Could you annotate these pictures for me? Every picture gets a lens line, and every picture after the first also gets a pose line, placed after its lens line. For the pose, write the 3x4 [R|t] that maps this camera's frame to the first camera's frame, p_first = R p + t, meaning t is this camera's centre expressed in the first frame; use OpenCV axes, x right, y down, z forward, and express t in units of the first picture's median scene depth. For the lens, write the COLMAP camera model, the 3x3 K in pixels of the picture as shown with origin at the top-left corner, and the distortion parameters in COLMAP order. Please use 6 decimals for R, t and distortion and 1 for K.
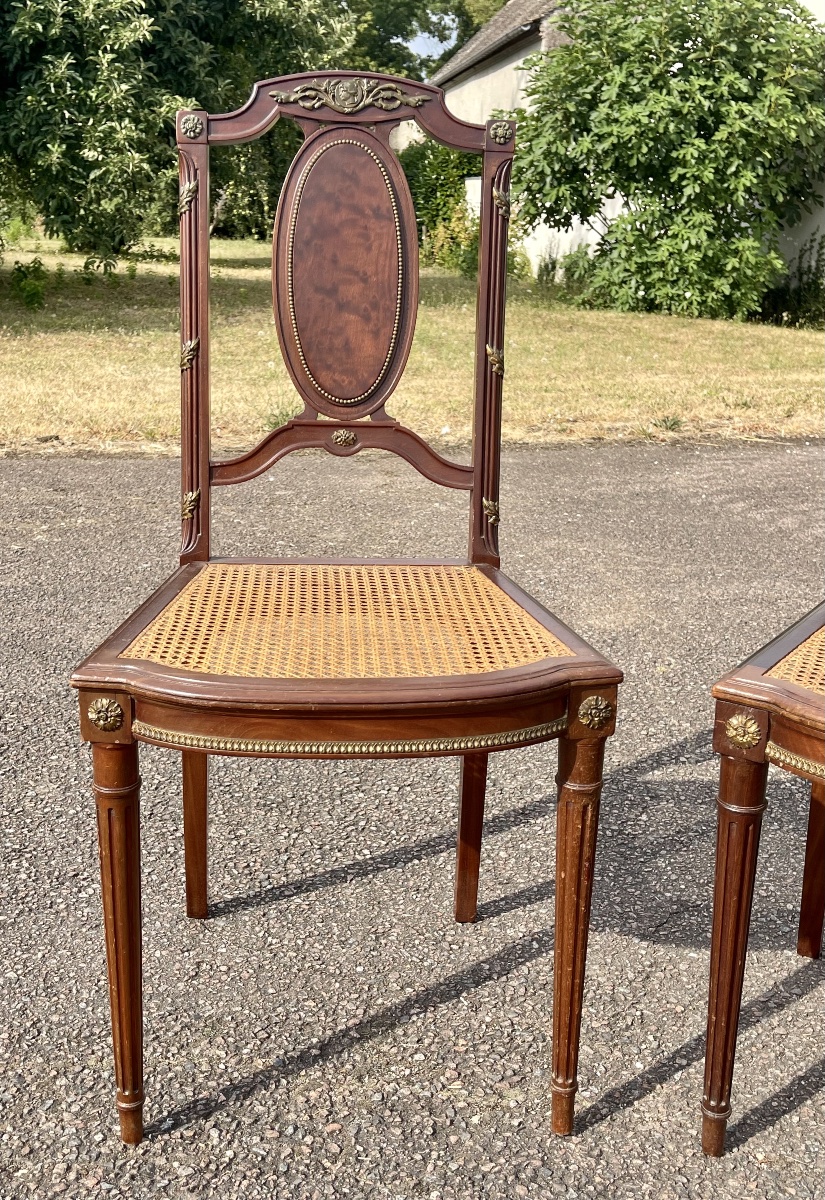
lens RADIAL K [[1231.8, 0, 376.3], [0, 1231.8, 598.9], [0, 0, 1]] dist [0.027436, 0.000000]
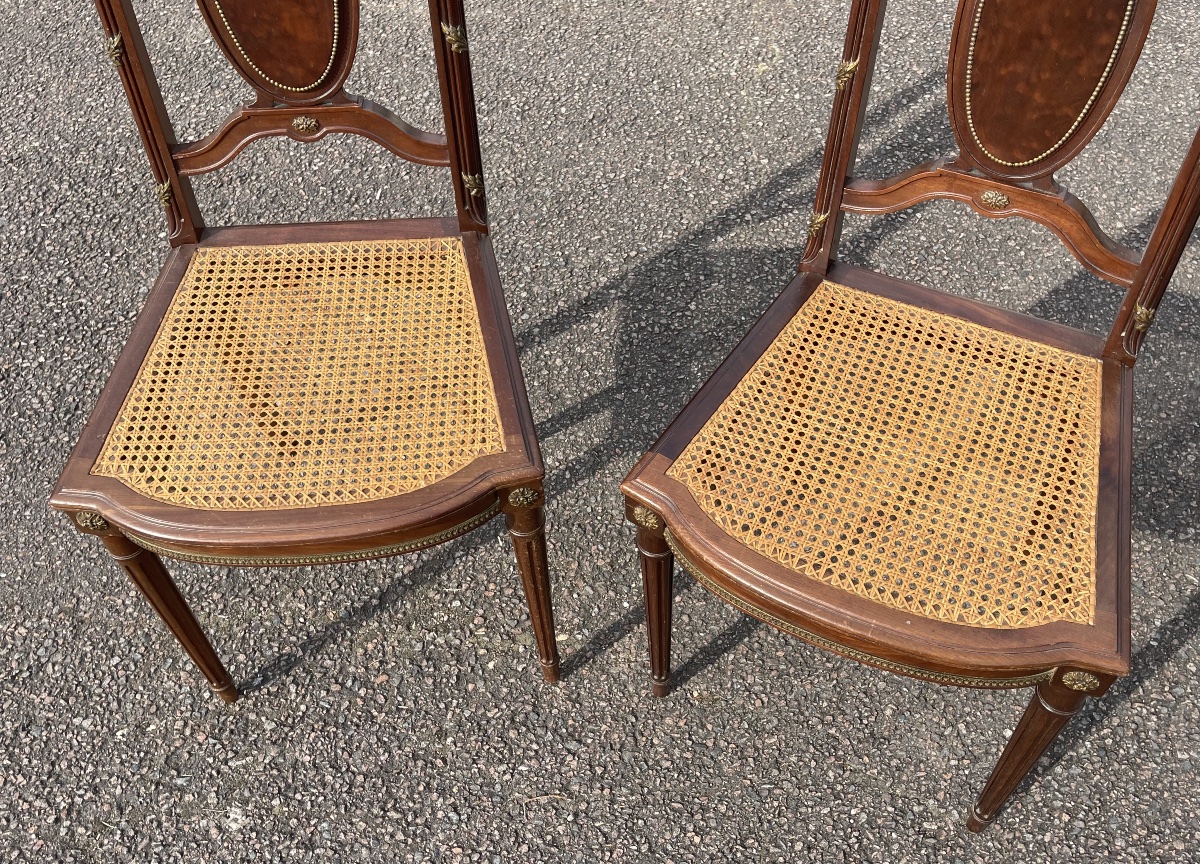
lens RADIAL K [[1121.6, 0, 611.6], [0, 1121.6, 448.5], [0, 0, 1]] dist [0.027591, 0.000000]
pose [[0.999365, -0.028721, -0.021066, 0.177867], [0.035618, 0.809540, 0.585983, -0.345962], [0.000224, -0.586362, 0.810049, 0.117257]]
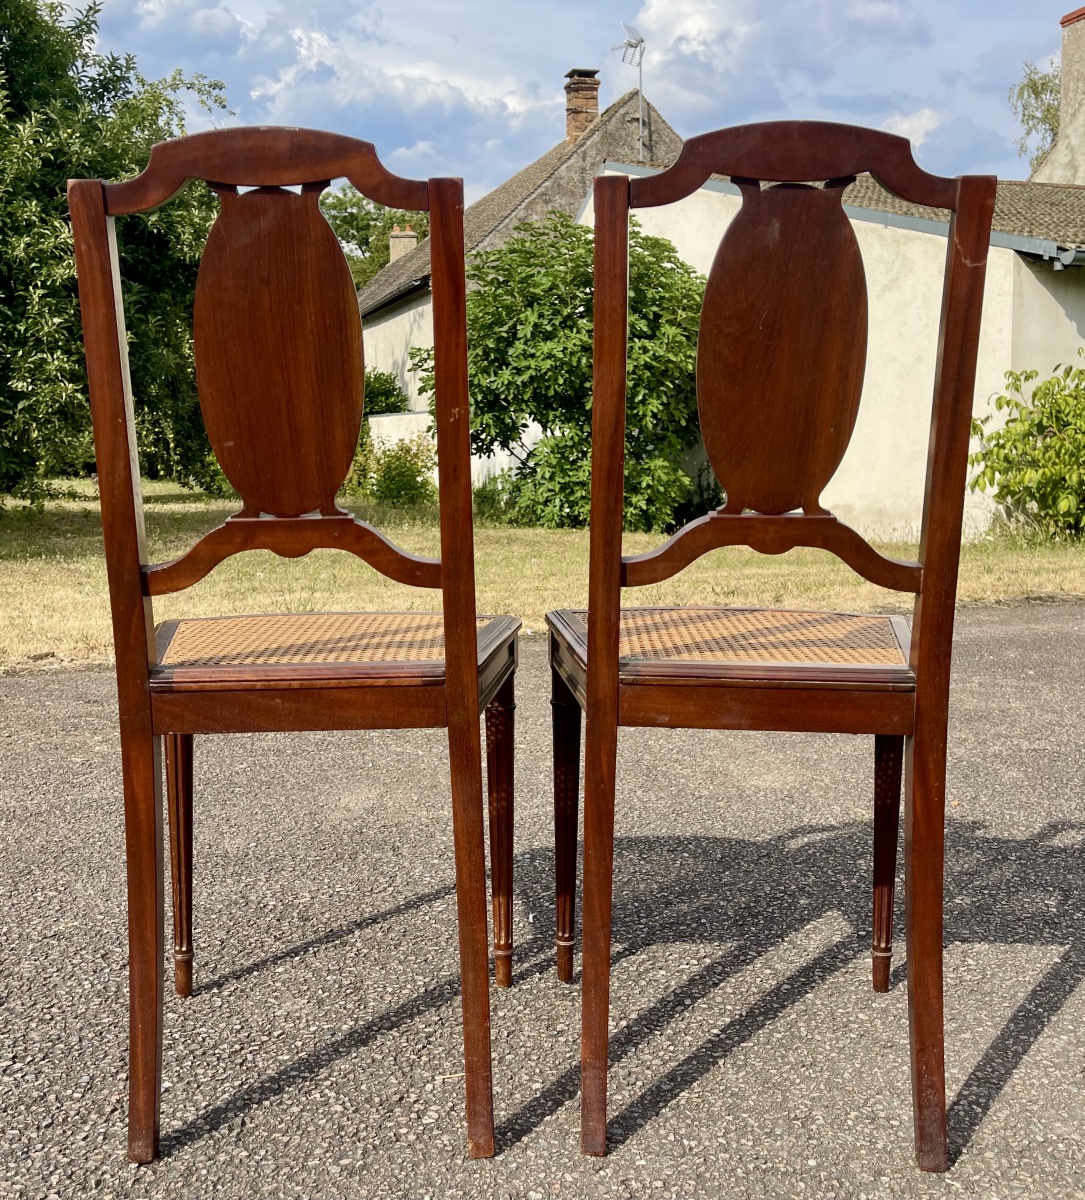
lens RADIAL K [[1221.4, 0, 537.1], [0, 1221.4, 591.9], [0, 0, 1]] dist [0.022999, 0.000000]
pose [[0.977343, -0.042195, 0.207413, -0.308468], [0.080037, 0.980842, -0.177604, 0.046895], [-0.195945, 0.190181, 0.961996, 0.142437]]
